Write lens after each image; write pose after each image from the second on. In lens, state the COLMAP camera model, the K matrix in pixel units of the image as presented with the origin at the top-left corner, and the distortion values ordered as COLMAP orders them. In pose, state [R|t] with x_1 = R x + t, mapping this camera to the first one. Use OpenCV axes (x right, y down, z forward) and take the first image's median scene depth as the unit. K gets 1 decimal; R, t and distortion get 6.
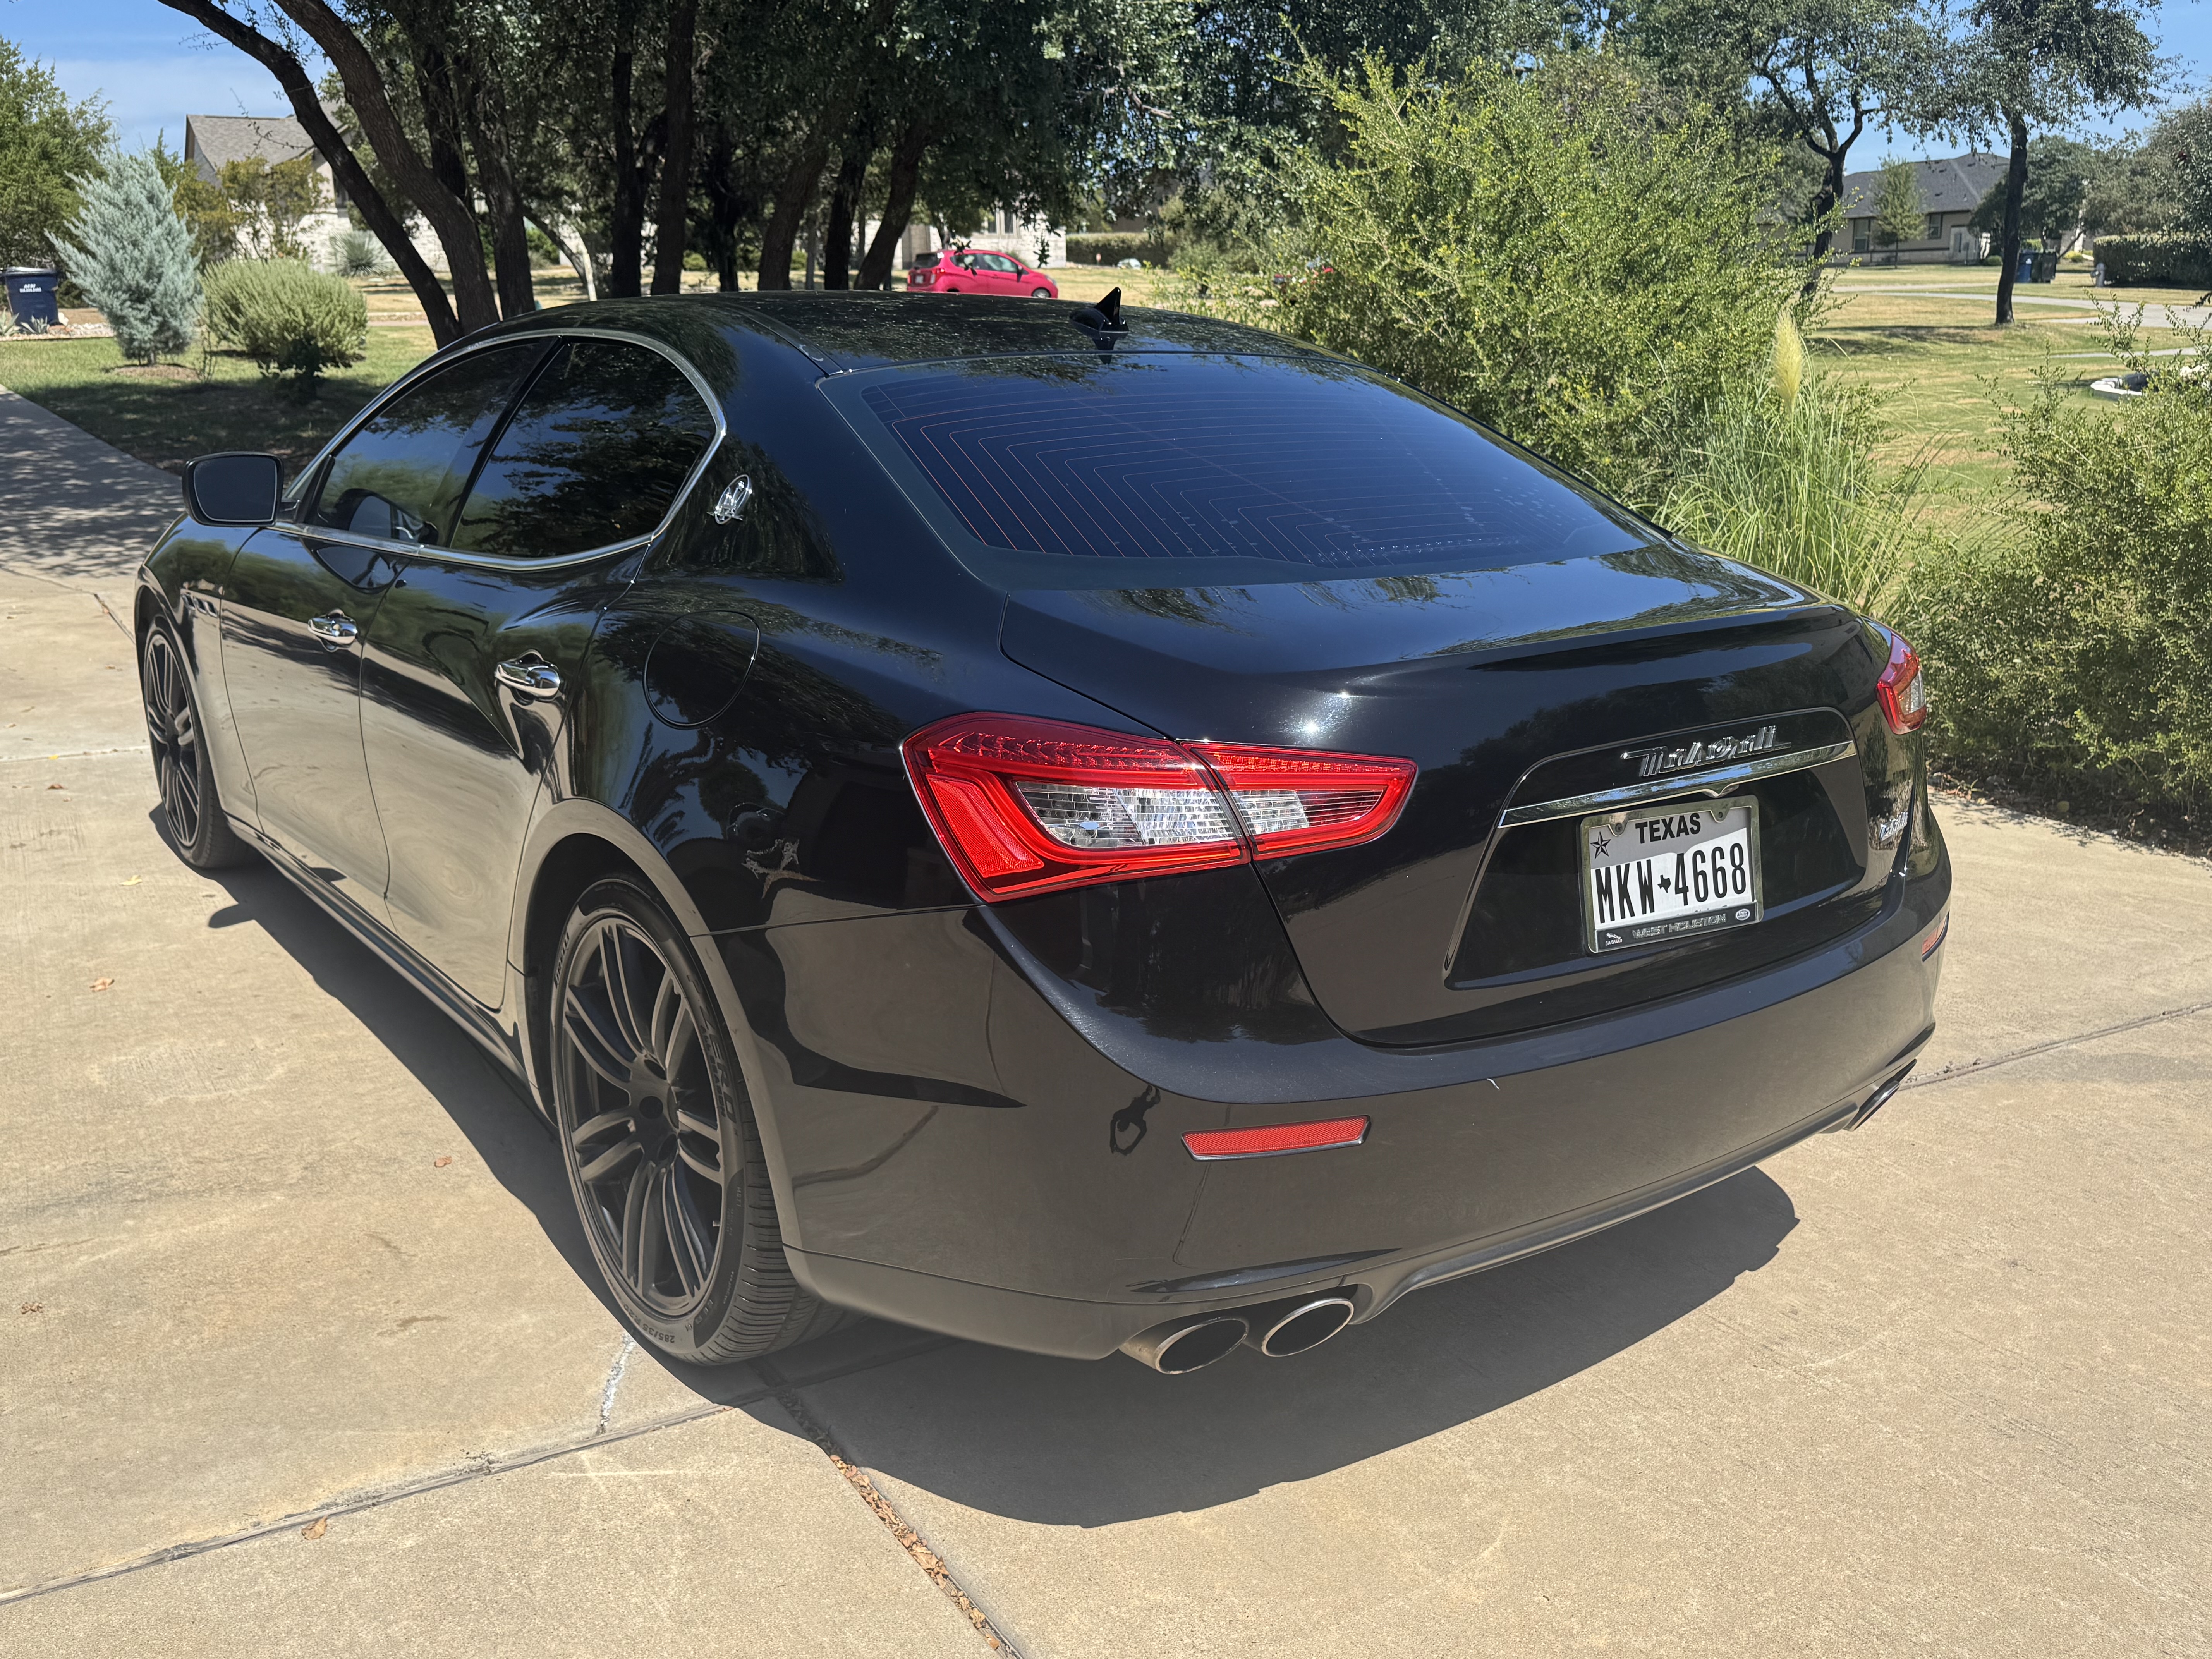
lens RADIAL K [[1893.2, 0, 1105.7], [0, 1893.2, 827.0], [0, 0, 1]] dist [0.001829, 0.000352]
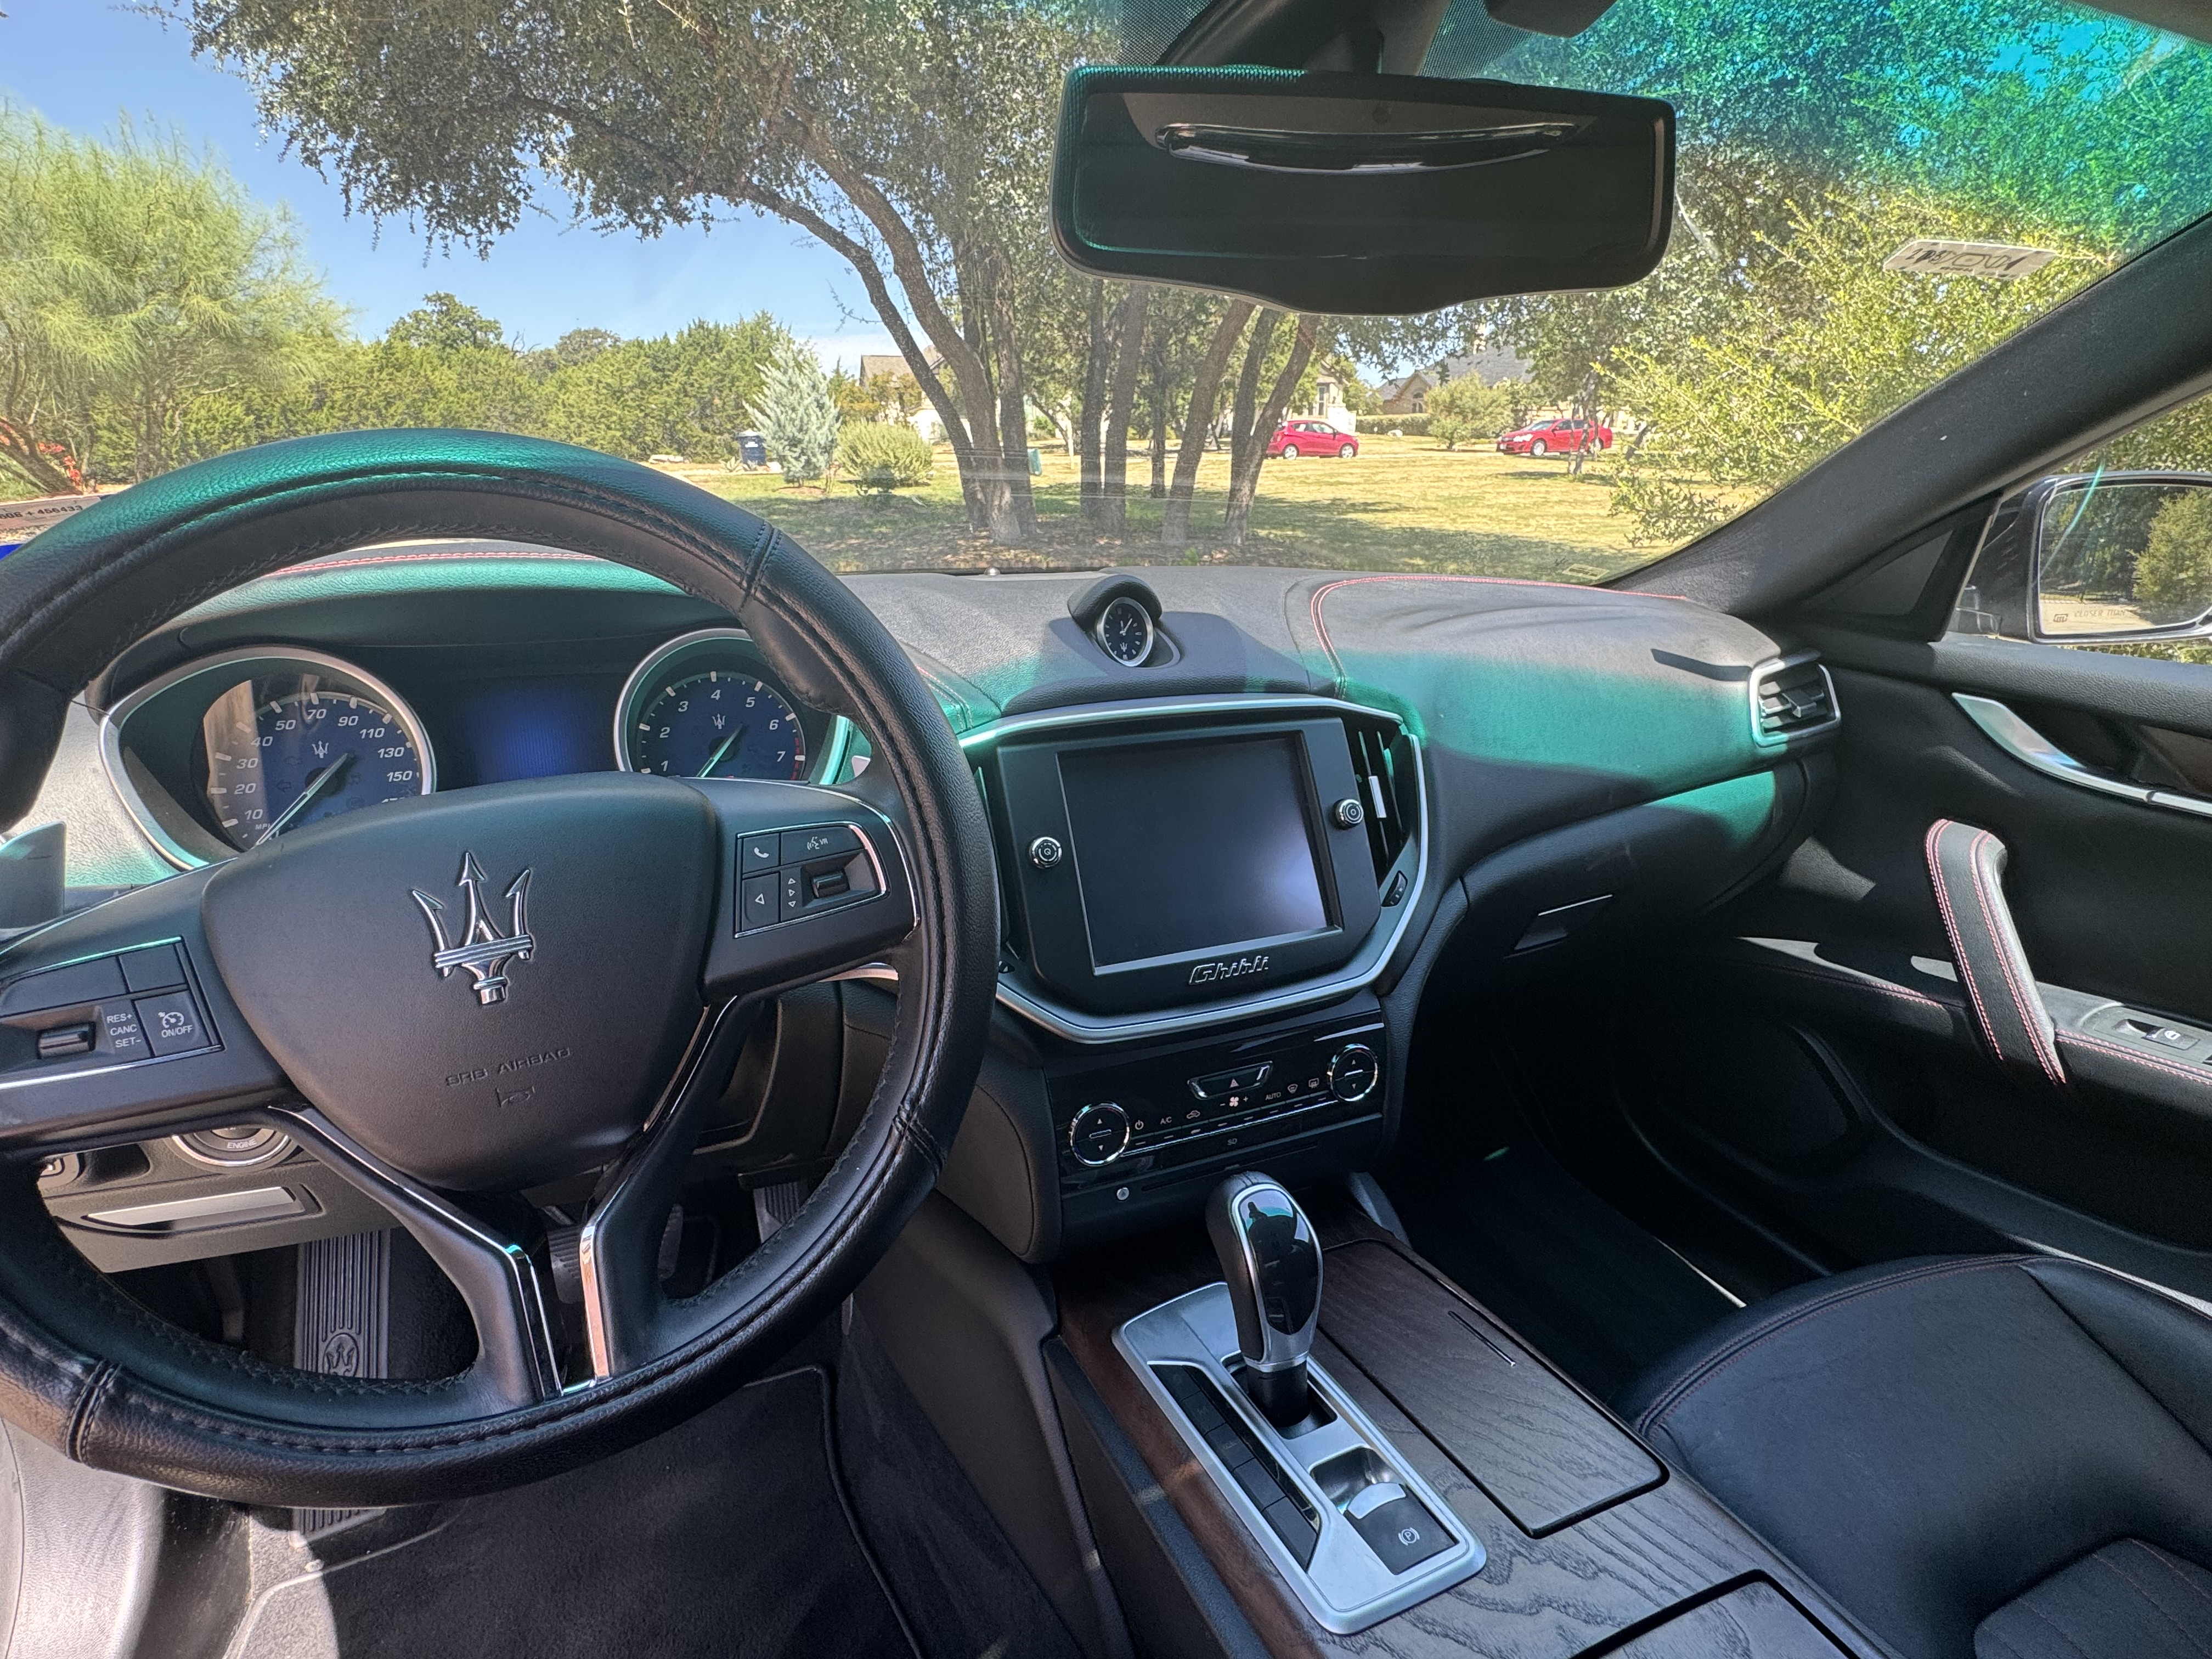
lens RADIAL K [[1047.6, 0, 1103.4], [0, 1047.6, 828.2], [0, 0, 1]] dist [-0.002249, -0.000286]
pose [[0.973962, 0.071738, -0.215063, -0.045213], [-0.057713, 0.995819, 0.070807, -0.035343], [0.219243, -0.056552, 0.974030, 0.181258]]
